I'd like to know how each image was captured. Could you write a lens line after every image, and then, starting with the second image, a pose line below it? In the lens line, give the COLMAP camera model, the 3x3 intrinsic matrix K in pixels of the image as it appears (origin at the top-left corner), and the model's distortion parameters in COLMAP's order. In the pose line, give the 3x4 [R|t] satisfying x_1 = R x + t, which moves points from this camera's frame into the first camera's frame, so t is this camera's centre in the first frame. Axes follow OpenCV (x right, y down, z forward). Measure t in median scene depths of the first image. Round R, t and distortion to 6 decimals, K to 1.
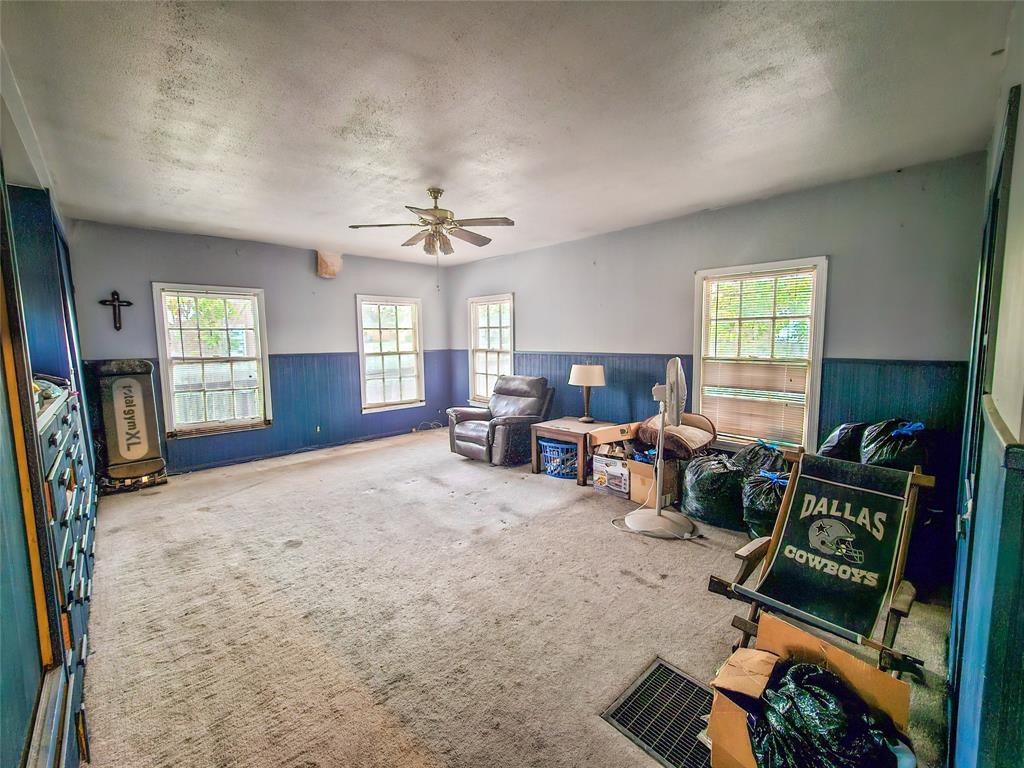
lens RADIAL K [[422.1, 0, 531.5], [0, 422.1, 383.1], [0, 0, 1]] dist [-0.007769, -0.000113]
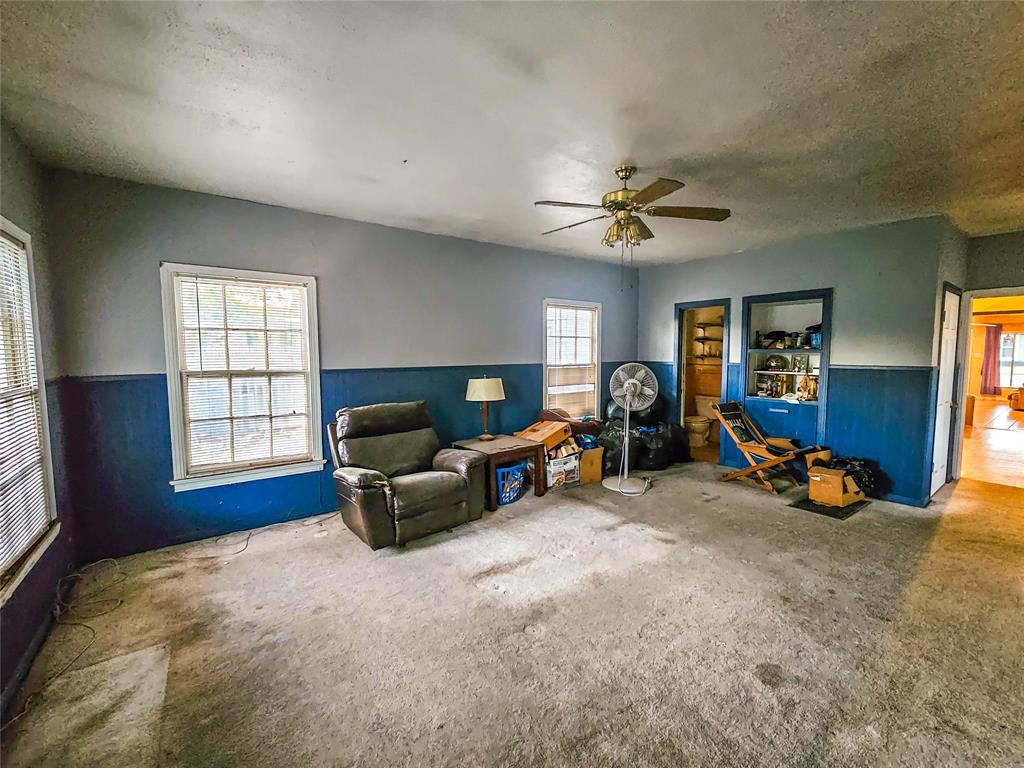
lens RADIAL K [[421.2, 0, 515.3], [0, 421.2, 381.3], [0, 0, 1]] dist [0.000152, 0.000457]
pose [[0.161045, -0.068902, 0.984539, -0.881406], [0.104520, 0.993141, 0.052407, -0.089657], [-0.981397, 0.094464, 0.167142, 0.889241]]
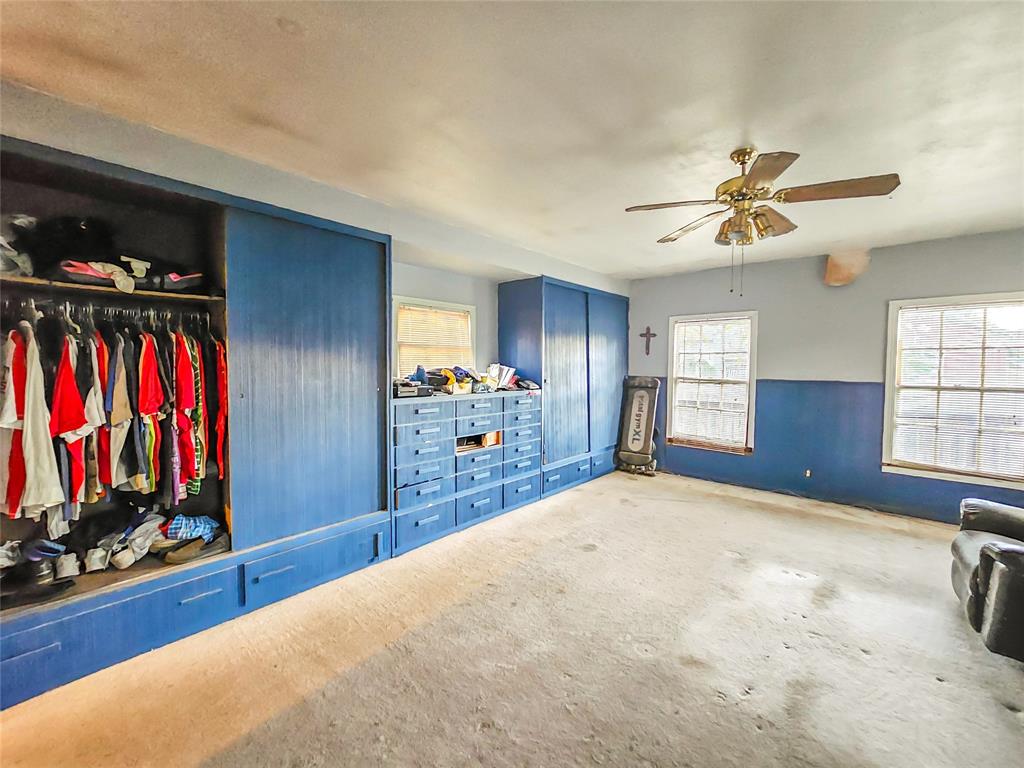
lens RADIAL K [[428.2, 0, 514.1], [0, 428.2, 380.7], [0, 0, 1]] dist [-0.000378, -0.000145]
pose [[0.055561, 0.053791, -0.997005, 0.380276], [-0.108753, 0.992933, 0.047511, -0.063089], [0.992515, 0.105787, 0.061018, 0.497365]]
